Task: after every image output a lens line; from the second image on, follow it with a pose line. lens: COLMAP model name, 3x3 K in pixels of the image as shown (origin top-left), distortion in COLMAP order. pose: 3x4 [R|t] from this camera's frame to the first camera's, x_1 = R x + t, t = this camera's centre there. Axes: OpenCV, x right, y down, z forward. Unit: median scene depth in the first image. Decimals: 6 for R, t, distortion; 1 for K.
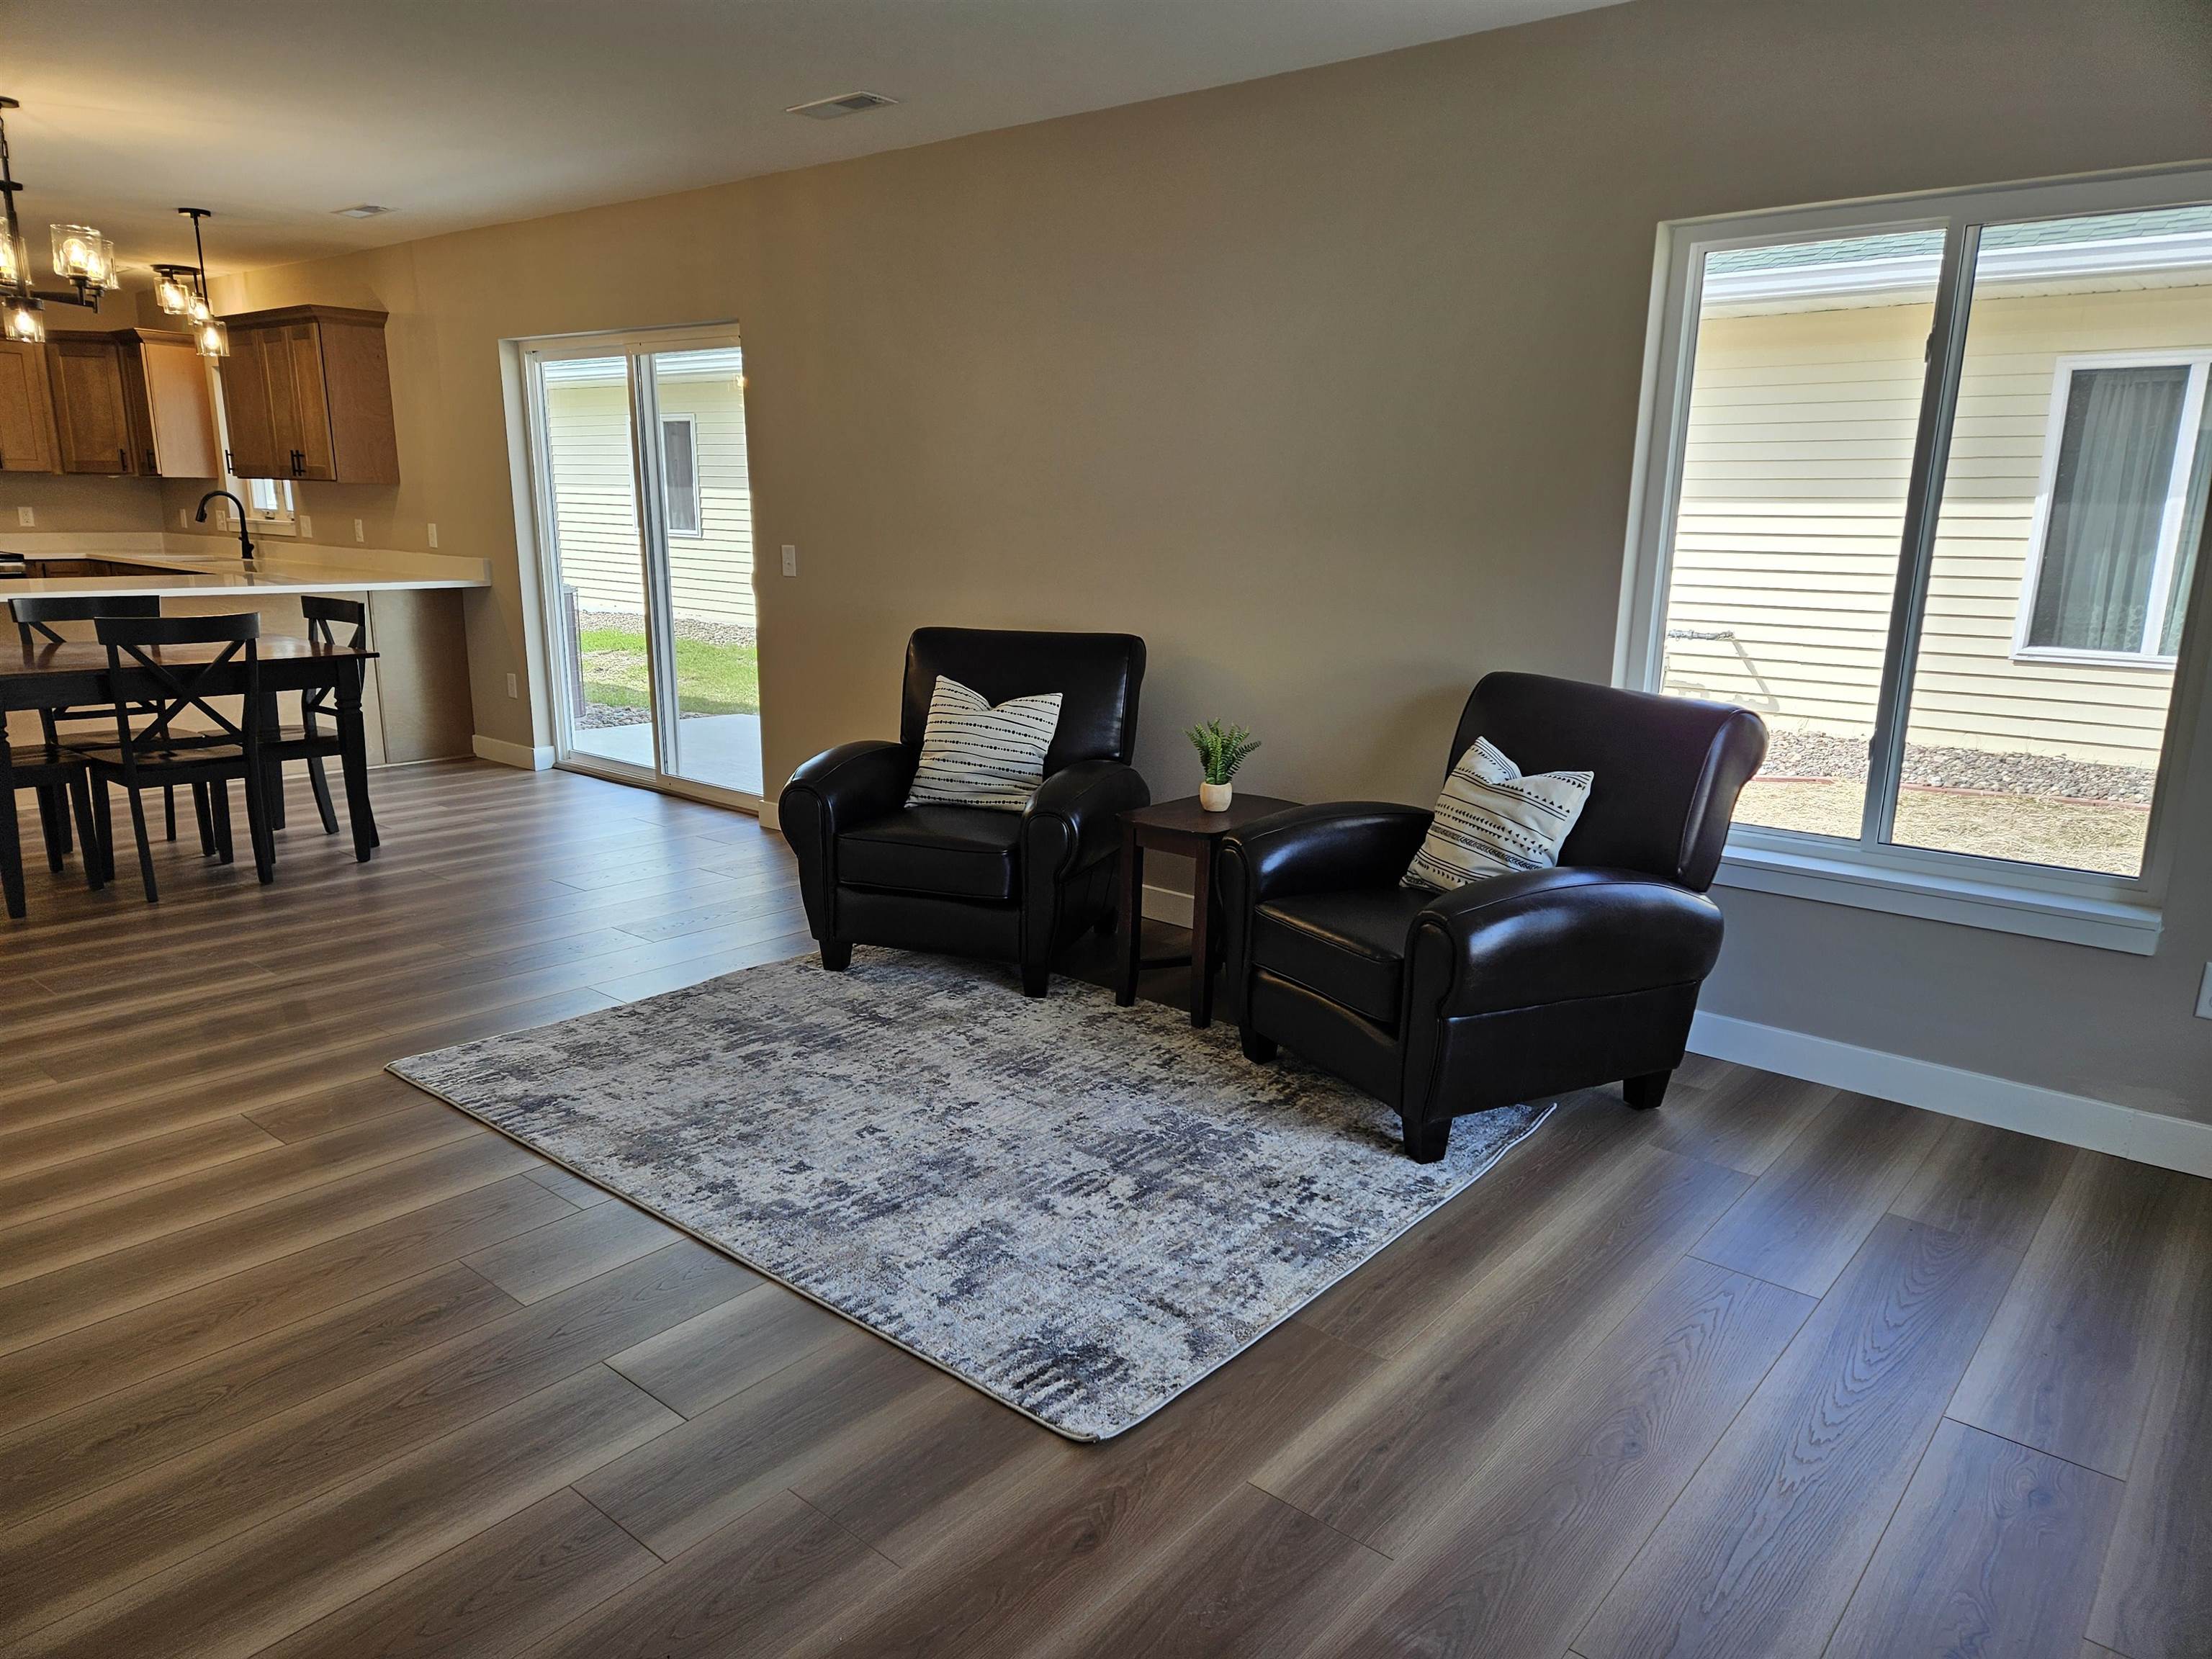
lens RADIAL K [[1470.8, 0, 1119.0], [0, 1470.8, 847.7], [0, 0, 1]] dist [0.070978, -0.058833]
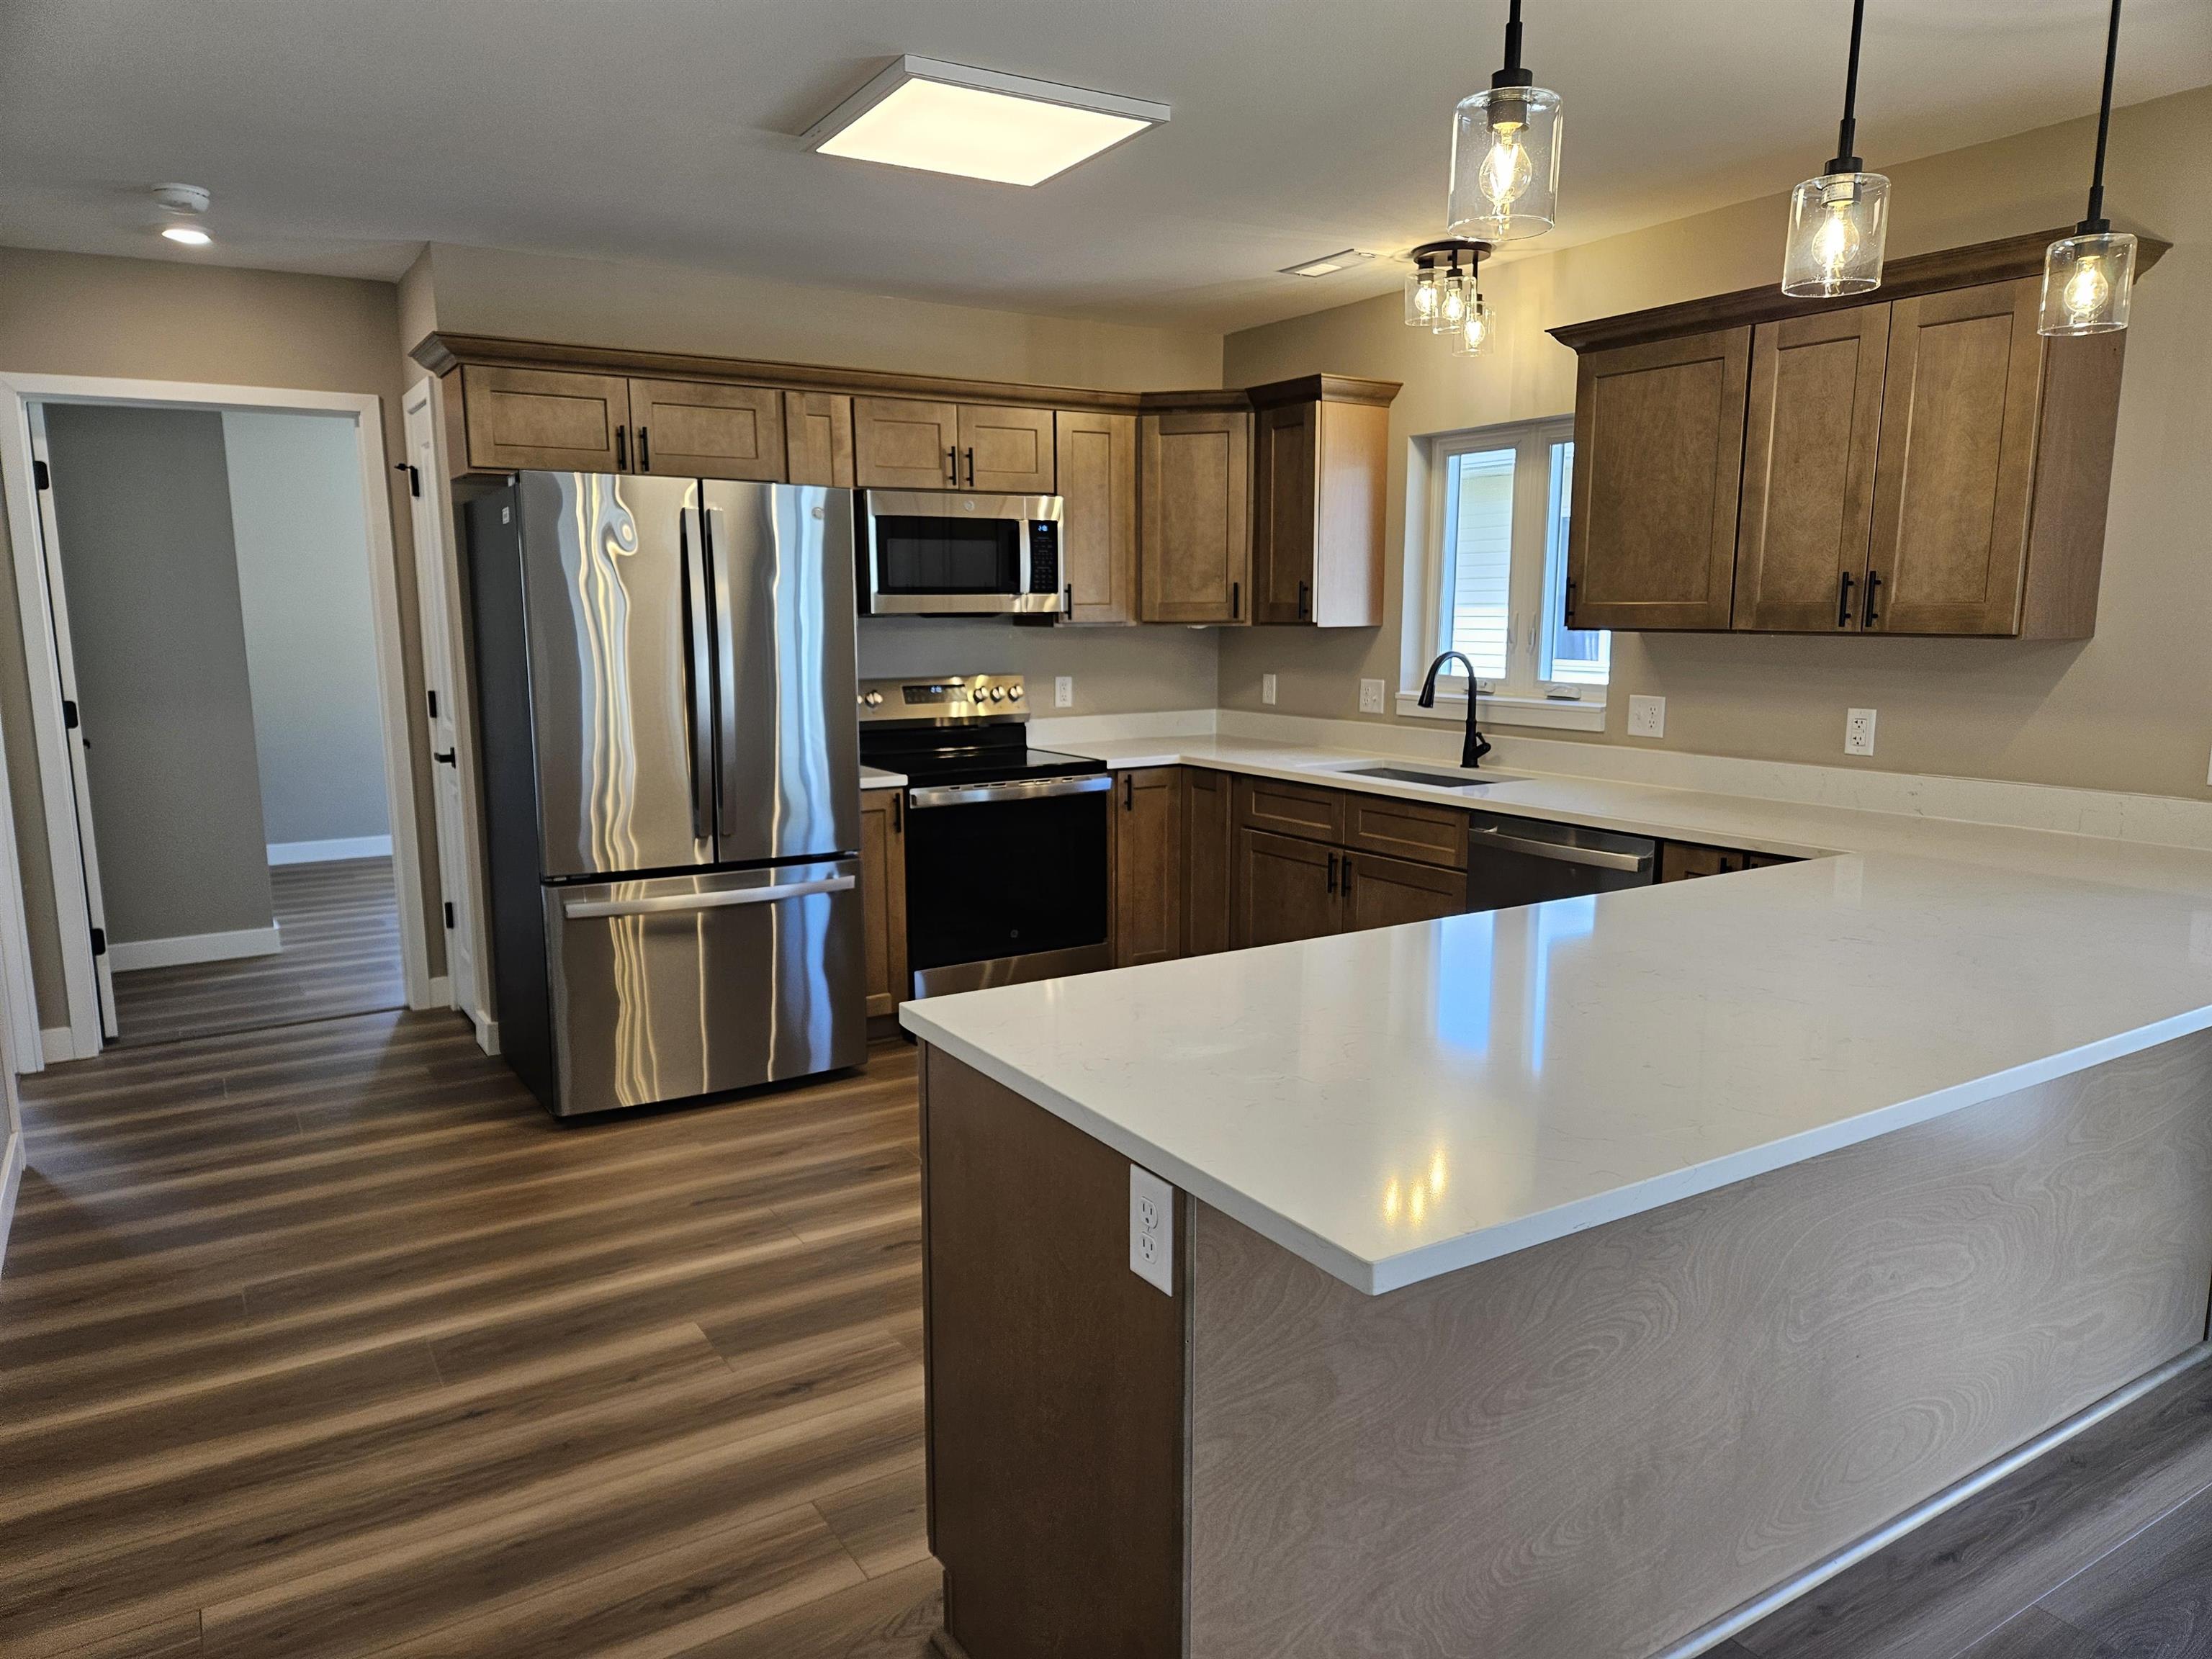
lens RADIAL K [[1470.8, 0, 1101.7], [0, 1470.8, 849.6], [0, 0, 1]] dist [0.070978, -0.058833]
pose [[0.951491, 0.028171, -0.306386, -1.100206], [-0.047622, 0.997284, -0.056193, -0.252921], [0.303970, 0.068057, 0.950247, 0.883161]]
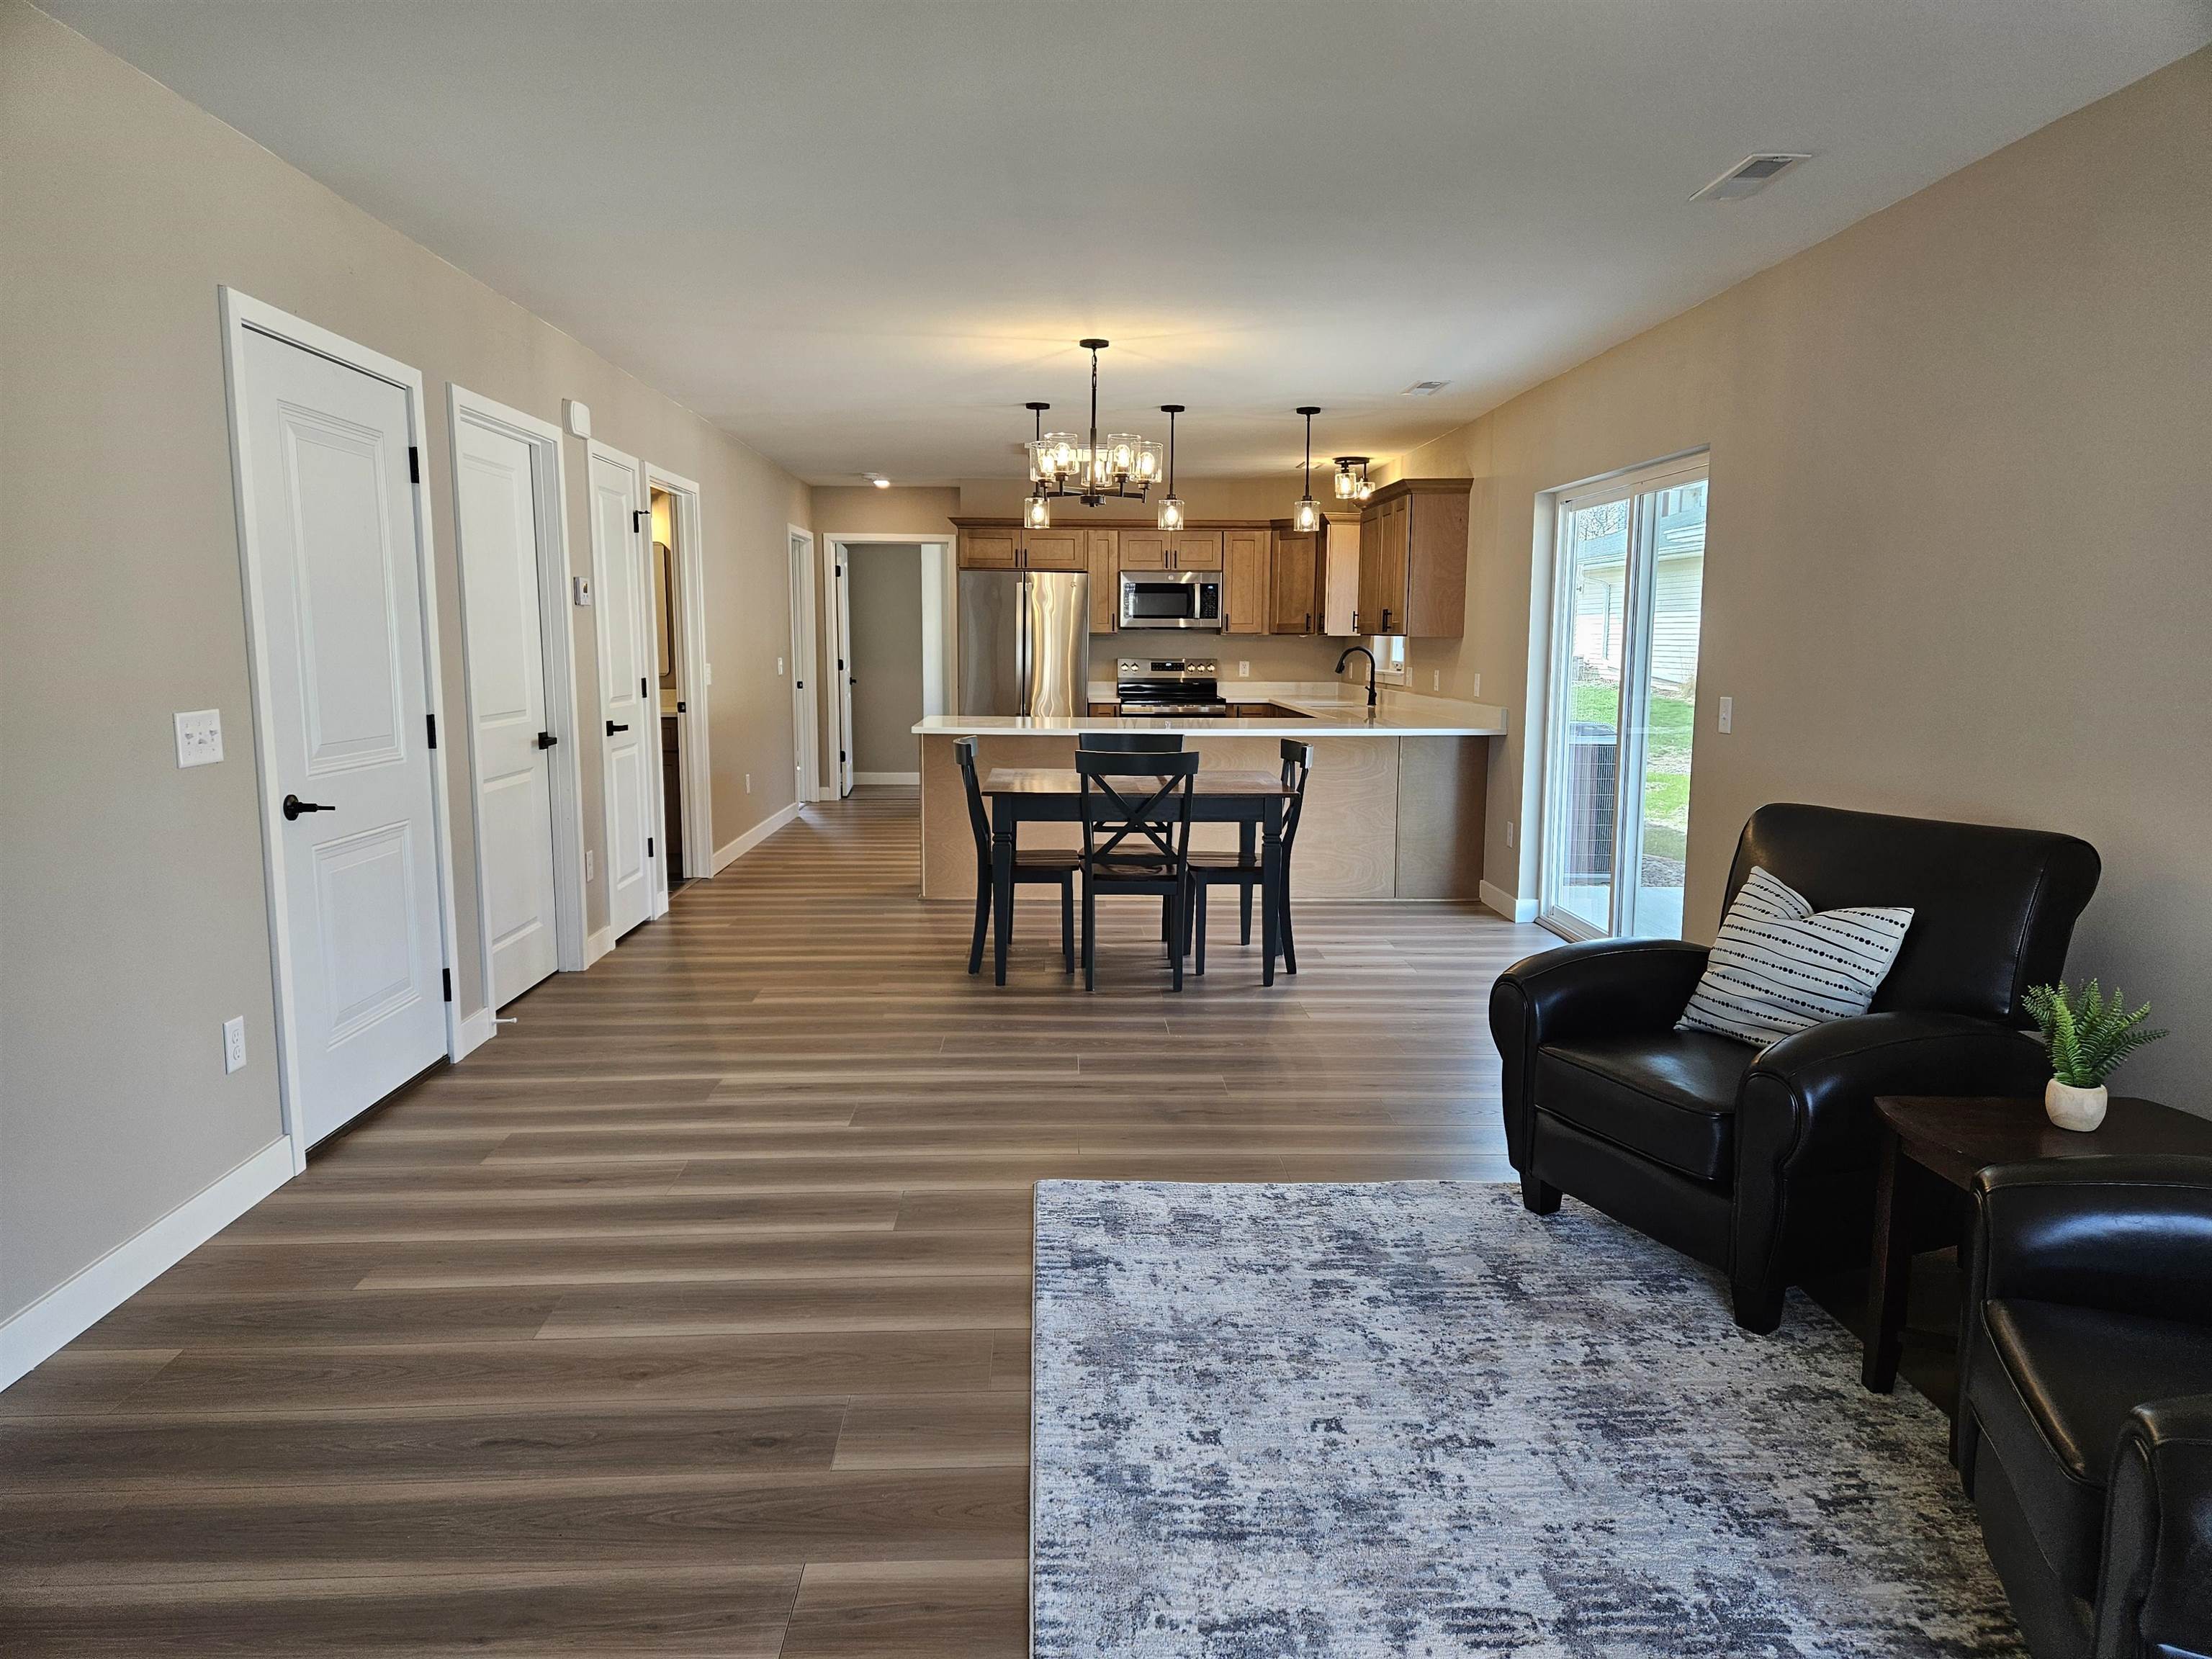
lens RADIAL K [[1470.8, 0, 1107.5], [0, 1470.8, 834.5], [0, 0, 1]] dist [0.070978, -0.058833]
pose [[0.669465, 0.086370, -0.737805, 0.229617], [-0.164067, 0.985882, -0.033460, -0.054452], [0.724499, 0.143450, 0.674184, 0.244896]]
